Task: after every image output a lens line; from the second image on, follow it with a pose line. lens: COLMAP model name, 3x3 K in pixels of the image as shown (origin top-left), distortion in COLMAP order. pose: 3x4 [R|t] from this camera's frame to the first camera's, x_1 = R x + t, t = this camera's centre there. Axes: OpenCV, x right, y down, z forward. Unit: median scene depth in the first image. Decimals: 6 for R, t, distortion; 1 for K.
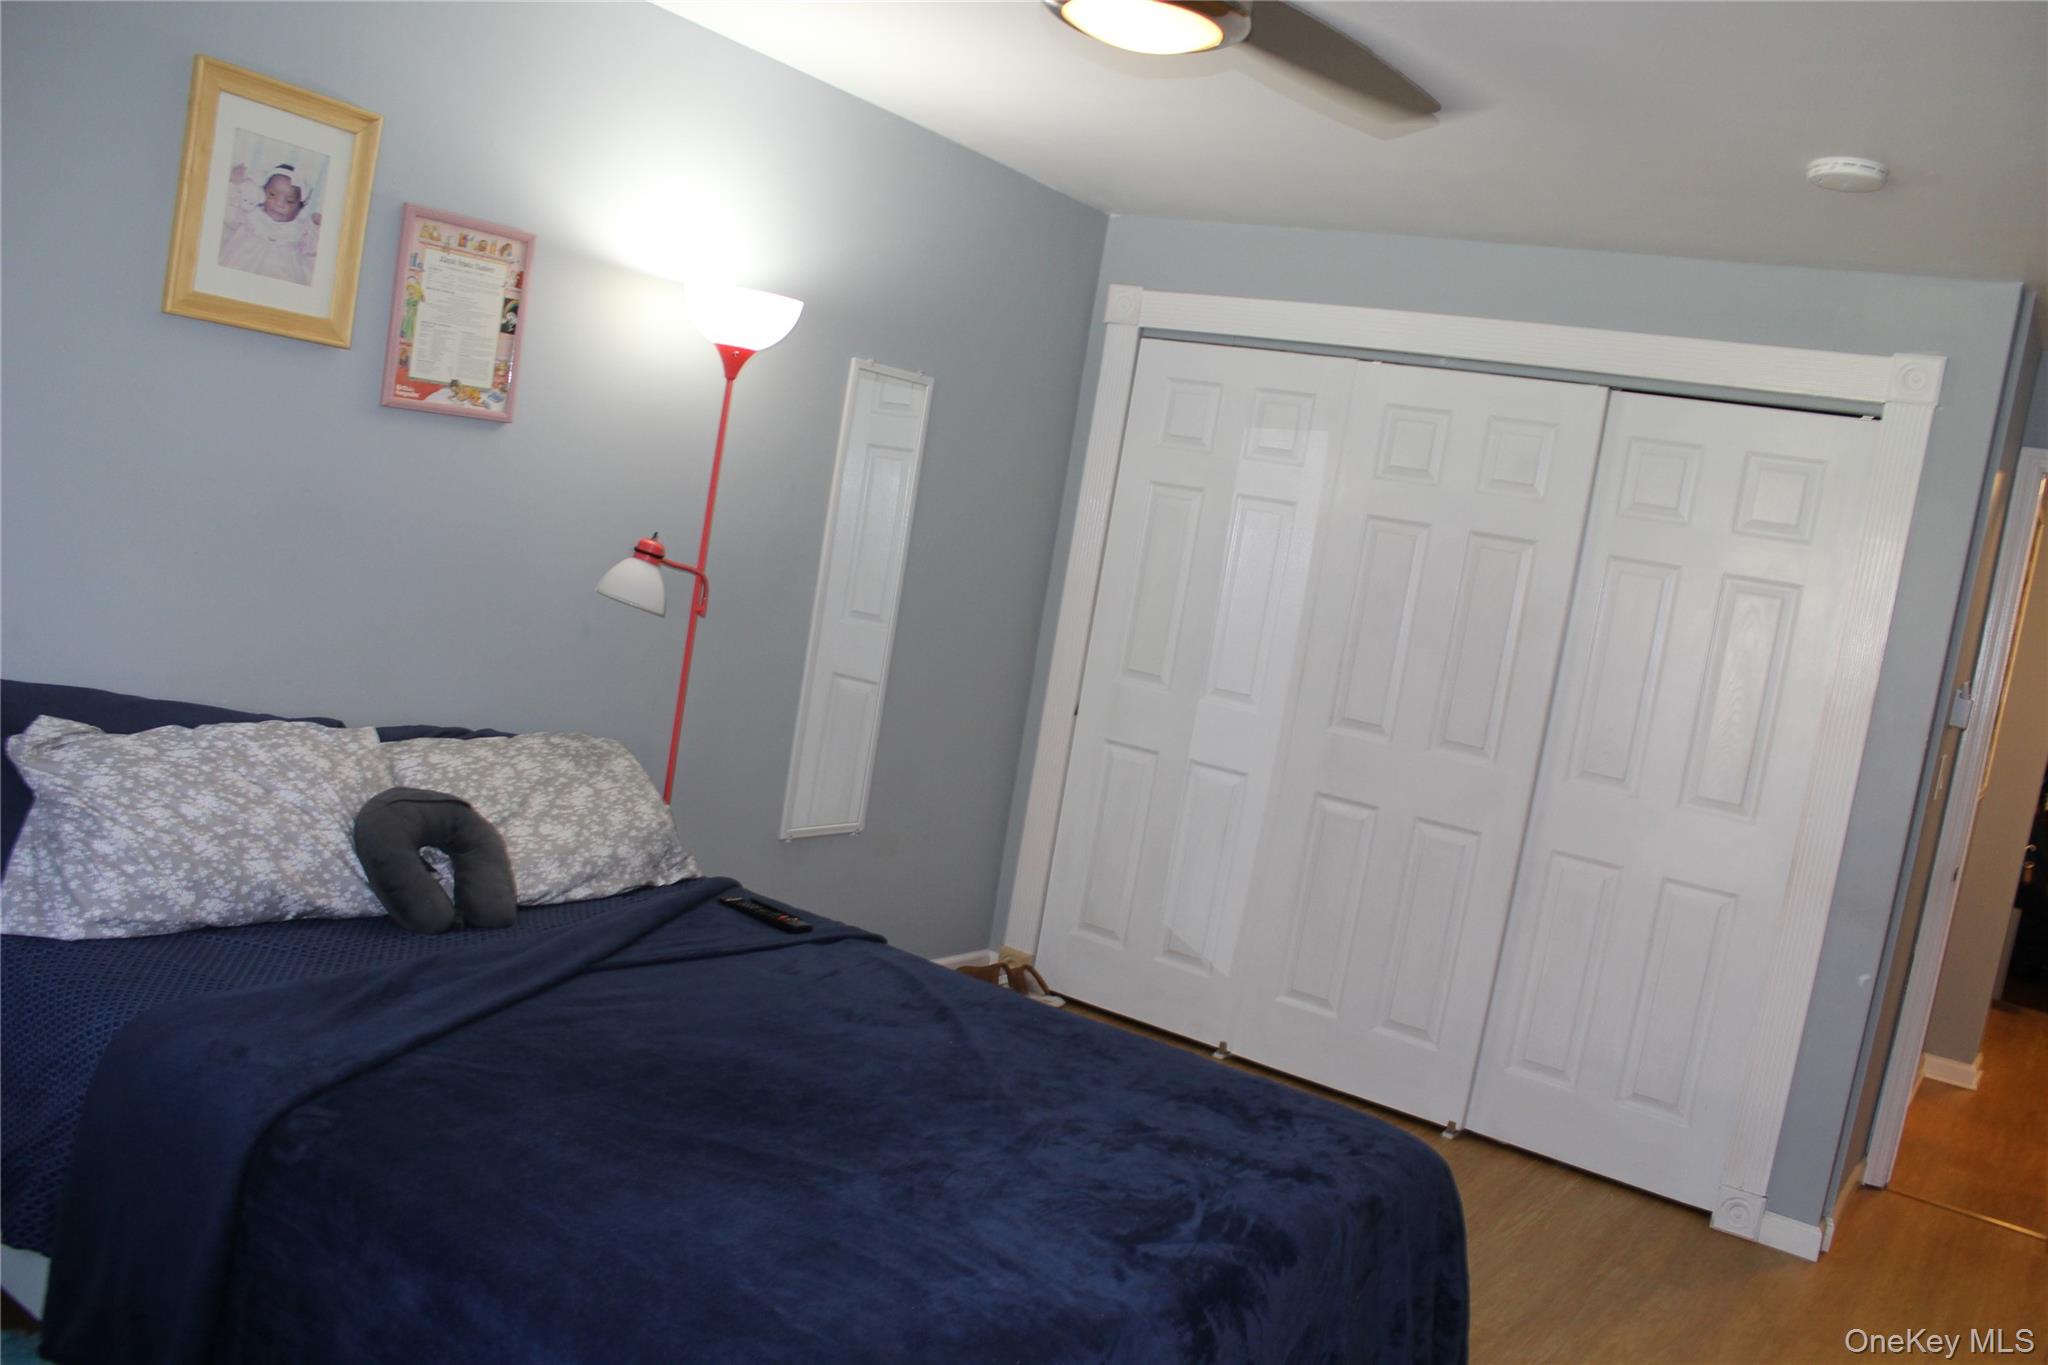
lens RADIAL K [[1693.9, 0, 1022.9], [0, 1693.9, 686.9], [0, 0, 1]] dist [-0.154290, 0.109681]
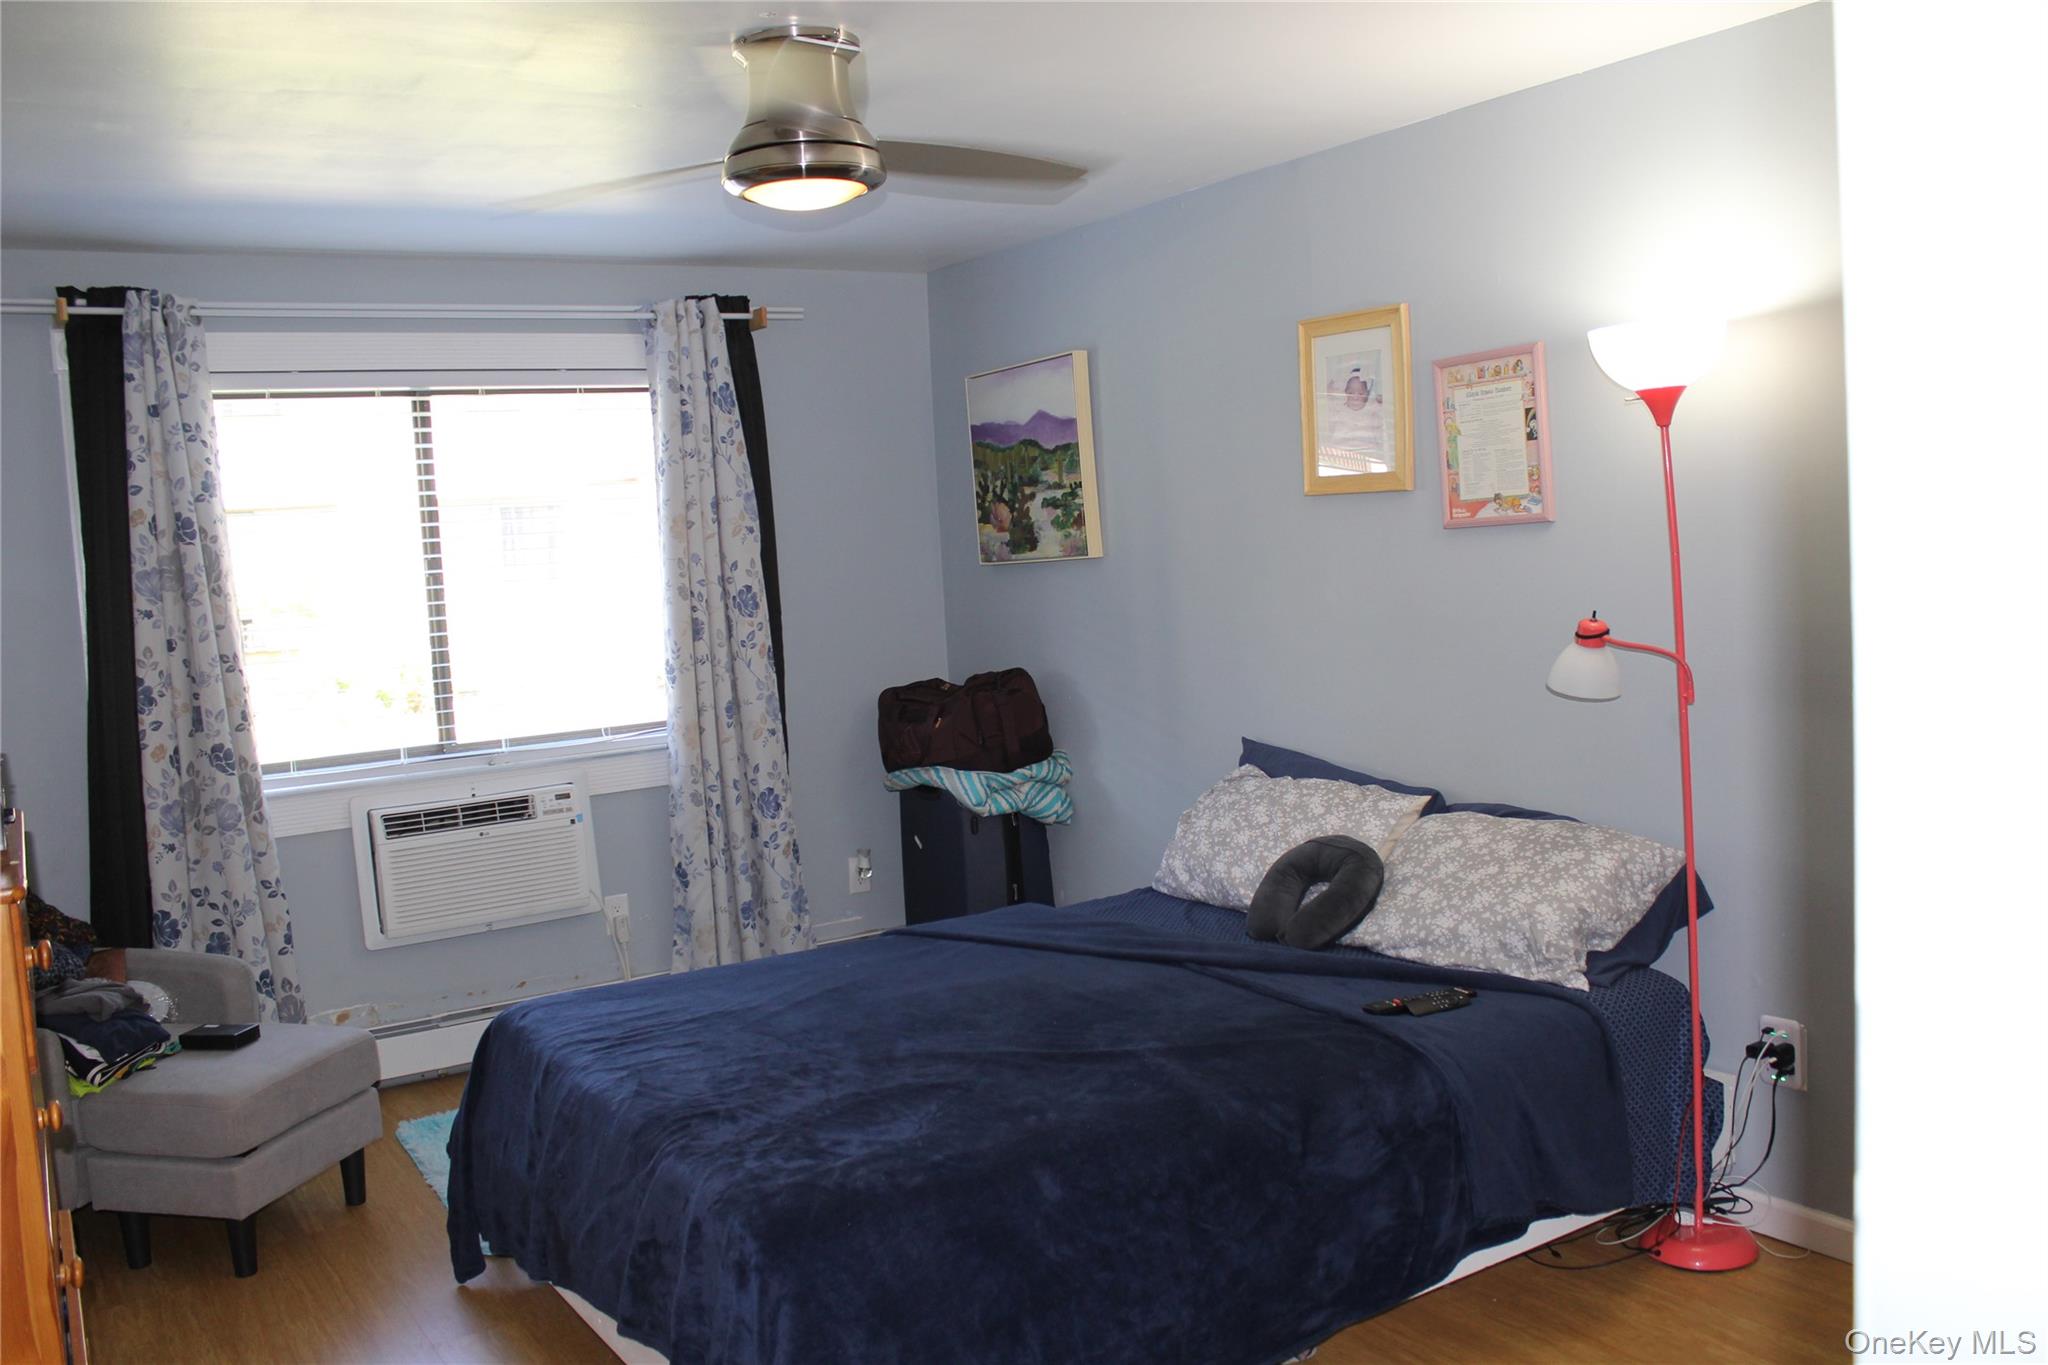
lens RADIAL K [[1693.9, 0, 1022.6], [0, 1693.9, 678.1], [0, 0, 1]] dist [-0.154290, 0.109681]
pose [[-0.377847, -0.067832, -0.923380, 0.821305], [-0.099302, 0.994529, -0.032424, 0.007404], [0.920528, 0.079442, -0.382515, 1.158390]]
